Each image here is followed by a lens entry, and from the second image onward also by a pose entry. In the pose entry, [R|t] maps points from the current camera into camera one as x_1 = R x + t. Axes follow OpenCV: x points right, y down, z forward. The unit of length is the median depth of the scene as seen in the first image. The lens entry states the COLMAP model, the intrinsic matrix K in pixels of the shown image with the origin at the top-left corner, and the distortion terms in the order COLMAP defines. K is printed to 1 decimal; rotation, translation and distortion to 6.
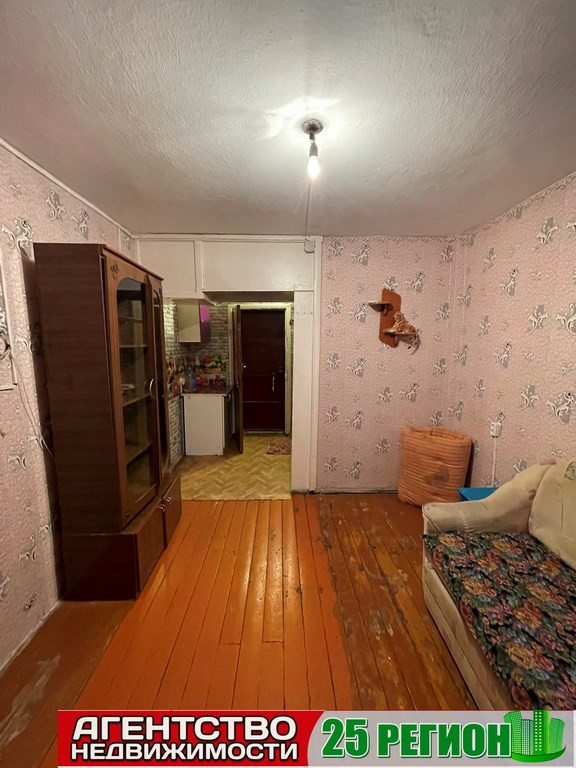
lens RADIAL K [[309.1, 0, 283.8], [0, 309.1, 380.7], [0, 0, 1]] dist [-0.001359, -0.000126]
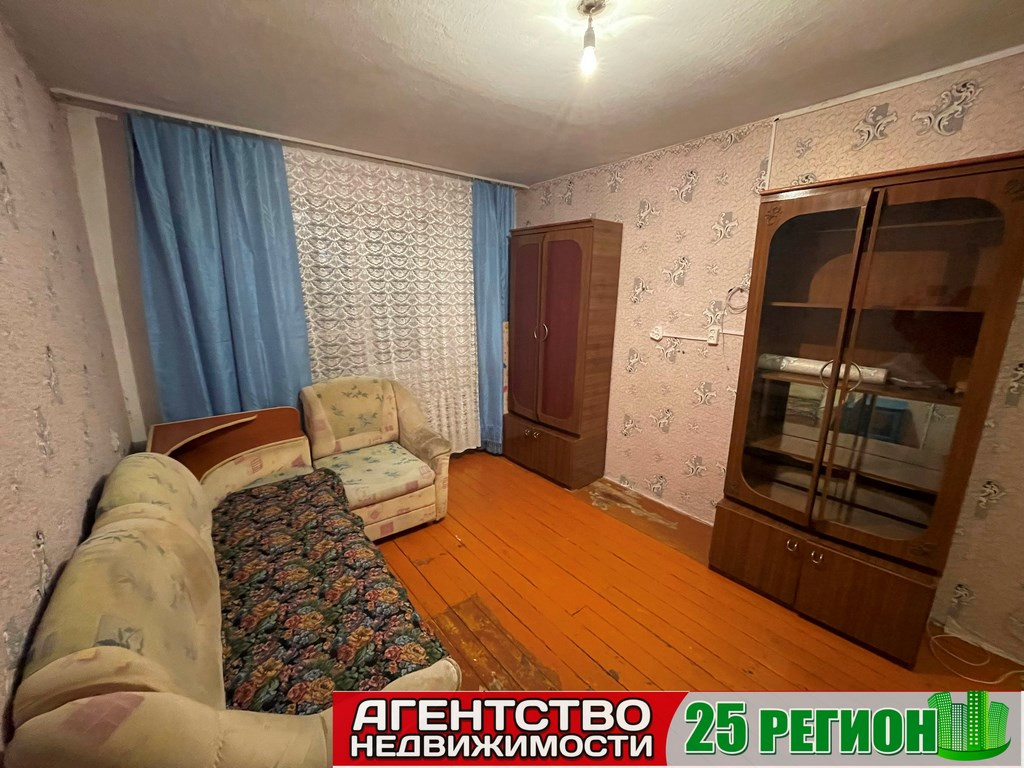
lens RADIAL K [[412.1, 0, 510.1], [0, 412.1, 387.5], [0, 0, 1]] dist [-0.001359, -0.000126]
pose [[-0.788720, 0.139990, -0.598601, 0.870294], [-0.081538, 0.941302, 0.327569, -0.244482], [0.609321, 0.307169, -0.731009, 1.701604]]
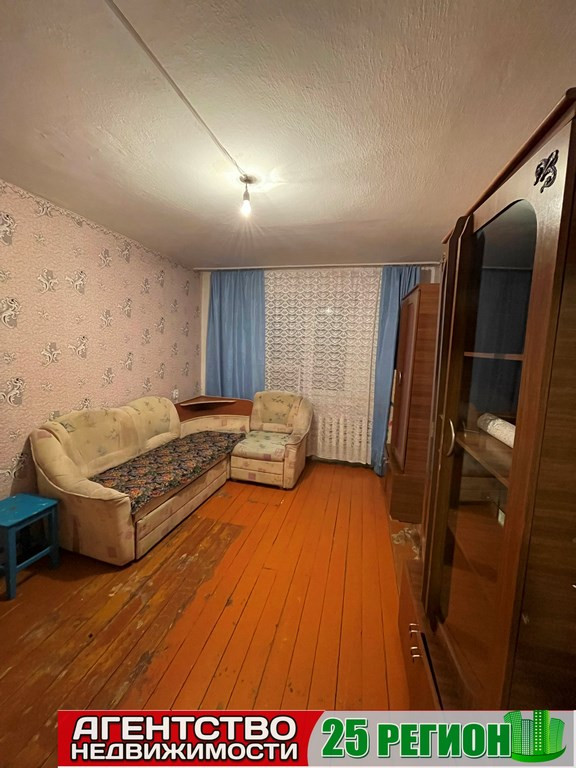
lens RADIAL K [[309.1, 0, 283.8], [0, 309.1, 380.7], [0, 0, 1]] dist [-0.001359, -0.000126]
pose [[-0.966141, -0.061346, 0.250614, -0.397106], [-0.000950, 0.972163, 0.234305, -0.265800], [-0.258011, 0.226134, -0.939305, 2.169561]]
